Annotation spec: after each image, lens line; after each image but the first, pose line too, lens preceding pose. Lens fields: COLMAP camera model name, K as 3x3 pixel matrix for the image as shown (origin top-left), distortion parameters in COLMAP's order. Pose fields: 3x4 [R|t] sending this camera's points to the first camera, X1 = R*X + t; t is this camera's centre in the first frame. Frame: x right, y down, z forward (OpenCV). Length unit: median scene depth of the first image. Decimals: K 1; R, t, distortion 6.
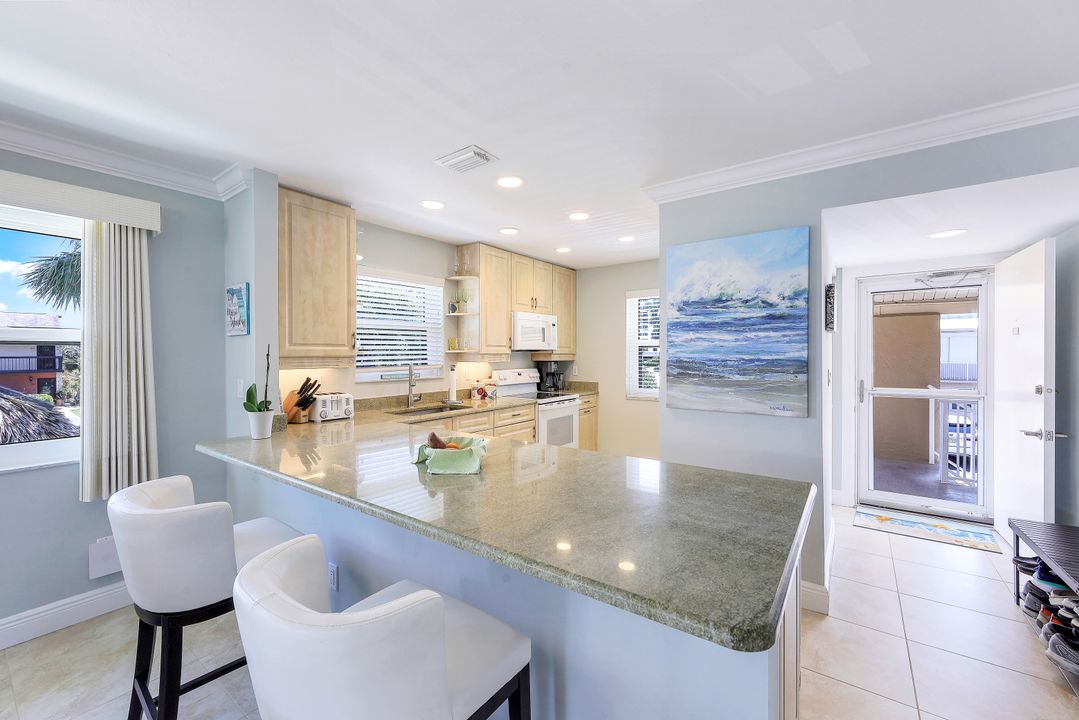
lens RADIAL K [[440.3, 0, 537.0], [0, 440.3, 354.5], [0, 0, 1]] dist [-0.000387, 0.000291]
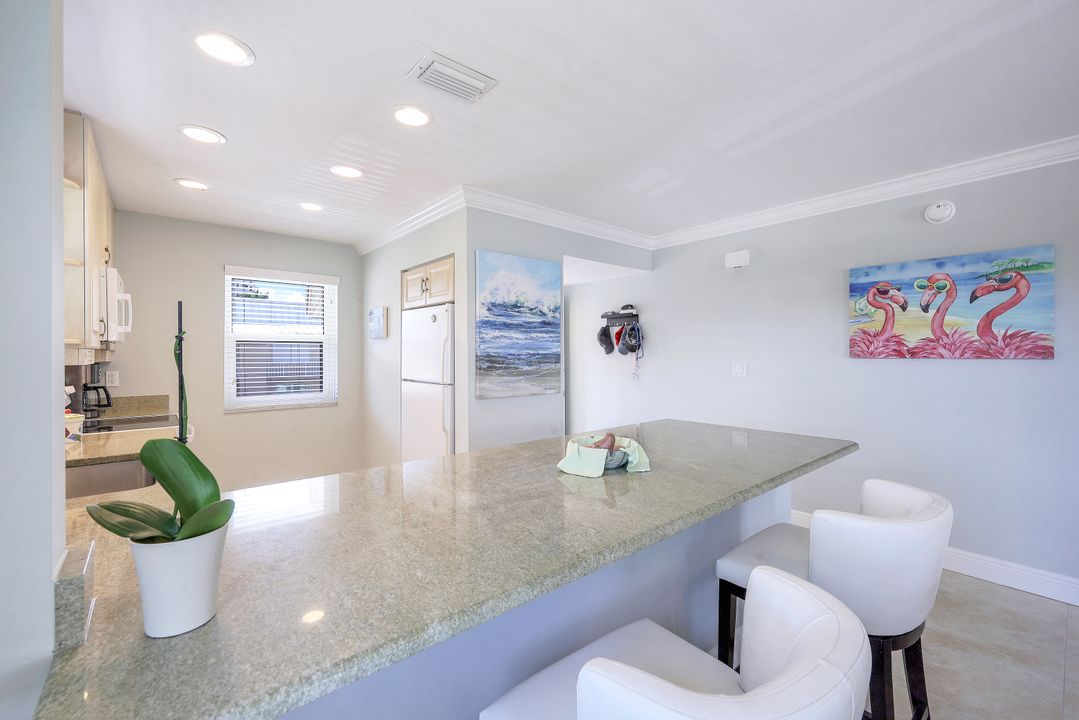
lens RADIAL K [[440.3, 0, 537.0], [0, 440.3, 354.5], [0, 0, 1]] dist [-0.000387, 0.000291]
pose [[0.233860, -0.002226, 0.972268, -0.720135], [0.003054, 0.999994, 0.001554, 0.010264], [-0.972266, 0.002606, 0.233865, 0.614758]]
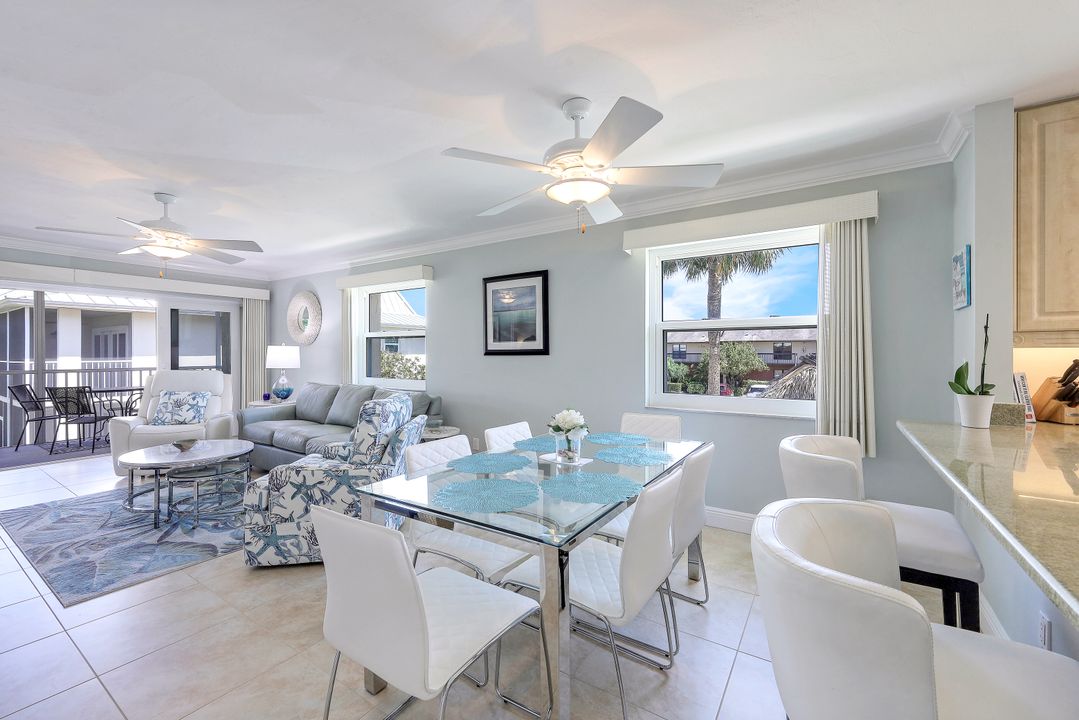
lens RADIAL K [[444.8, 0, 535.6], [0, 444.8, 353.5], [0, 0, 1]] dist [-0.000505, 0.000526]
pose [[0.038997, 0.002823, -0.999235, 0.157546], [-0.002215, 0.999994, 0.002739, 0.043186], [0.999237, 0.002106, 0.039003, 0.117844]]
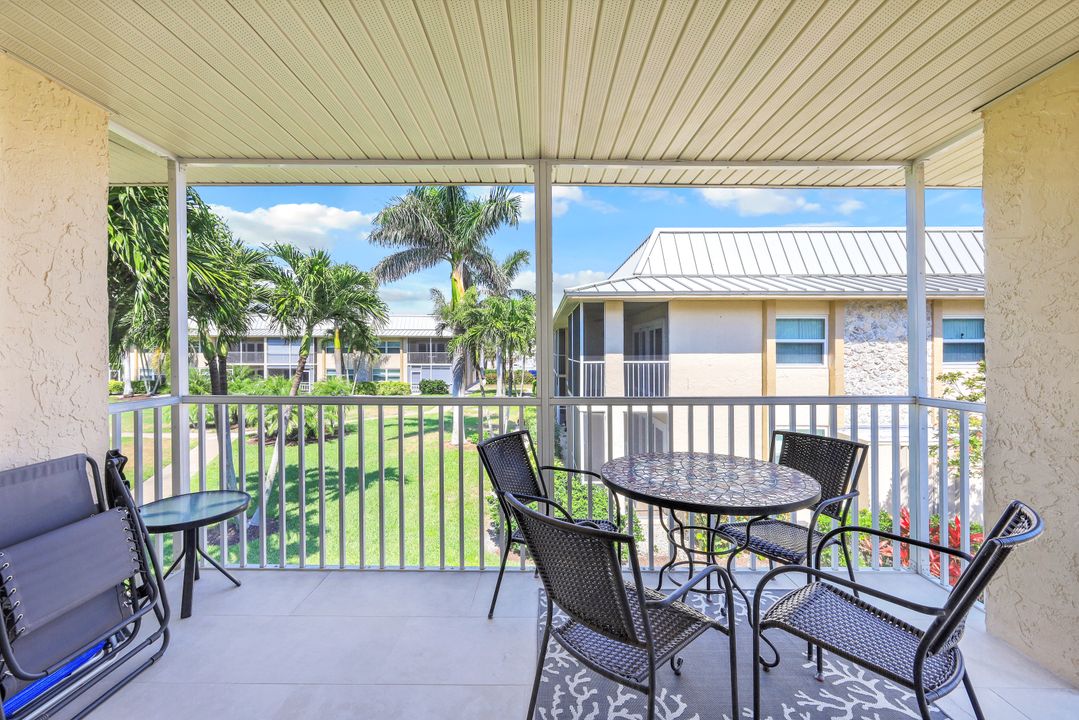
lens RADIAL K [[440.3, 0, 537.0], [0, 440.3, 354.5], [0, 0, 1]] dist [-0.000387, 0.000291]
pose [[-0.816365, 0.008426, -0.577475, -1.648207], [0.001121, 0.999915, 0.013005, 0.030542], [0.577535, 0.009969, -0.816305, -1.566068]]
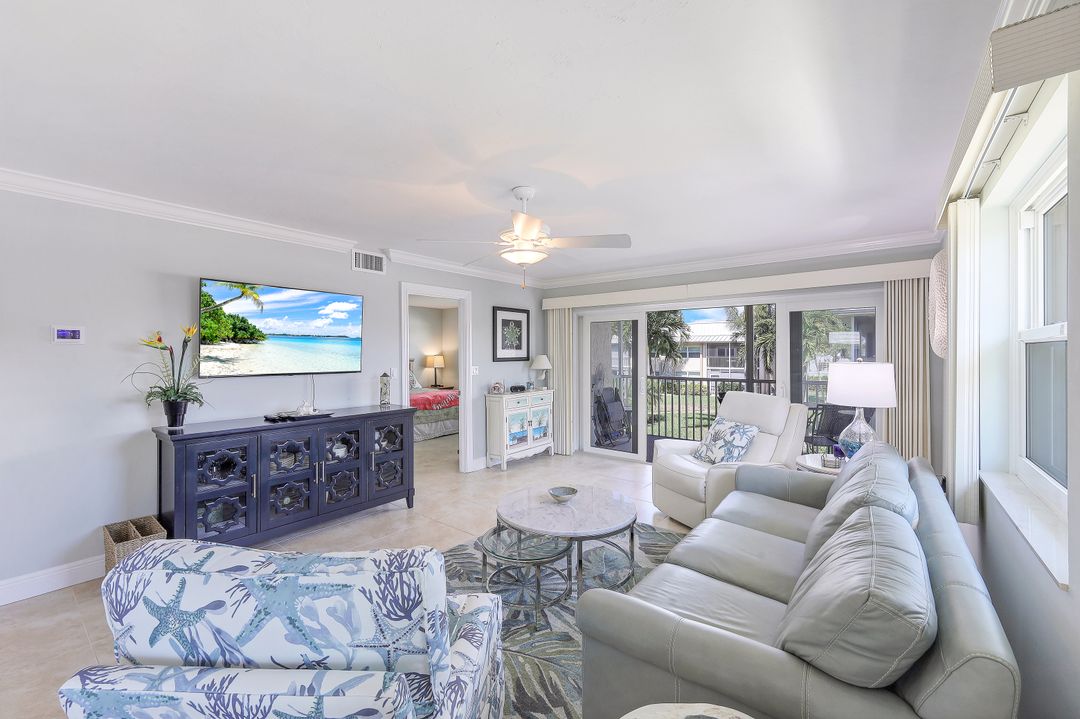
lens RADIAL K [[441.7, 0, 539.4], [0, 441.7, 353.3], [0, 0, 1]] dist [0.002303, 0.000232]
pose [[-0.999239, 0.003362, 0.038856, -1.163364], [0.003396, 0.999994, 0.000820, -0.010695], [-0.038853, 0.000951, -0.999244, 0.157177]]
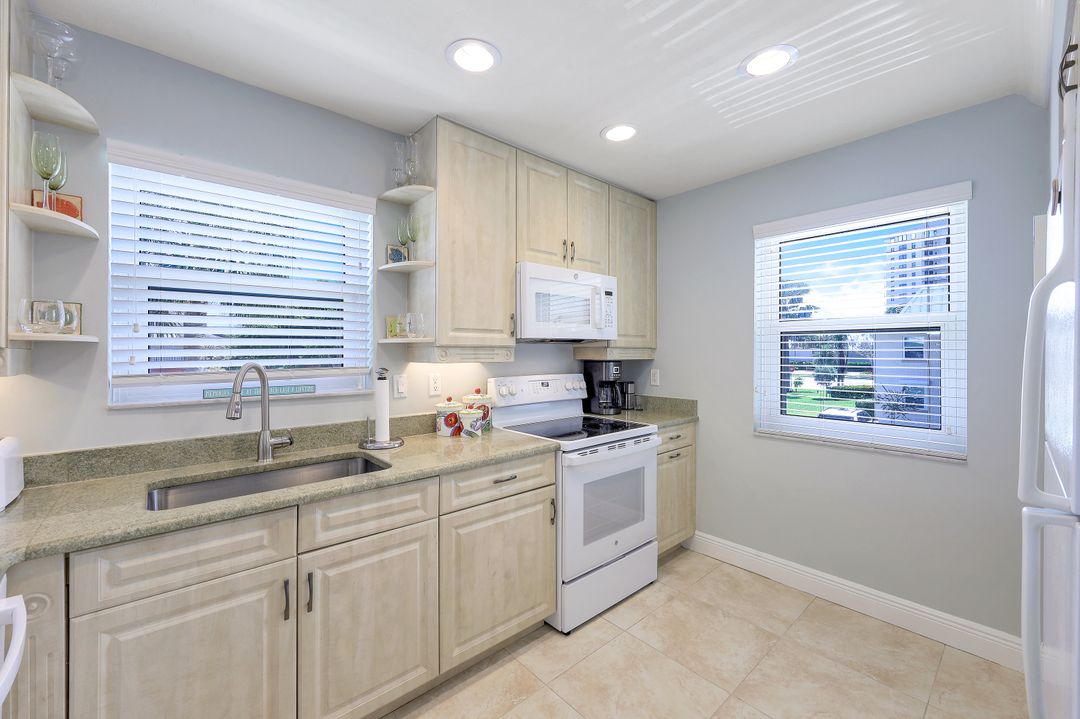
lens RADIAL K [[441.7, 0, 539.4], [0, 441.7, 353.3], [0, 0, 1]] dist [0.002303, 0.000232]
pose [[0.977612, 0.000313, -0.210414, 0.122852], [0.000109, 0.999998, 0.001992, 0.008990], [0.210414, -0.001970, 0.977610, 0.826861]]
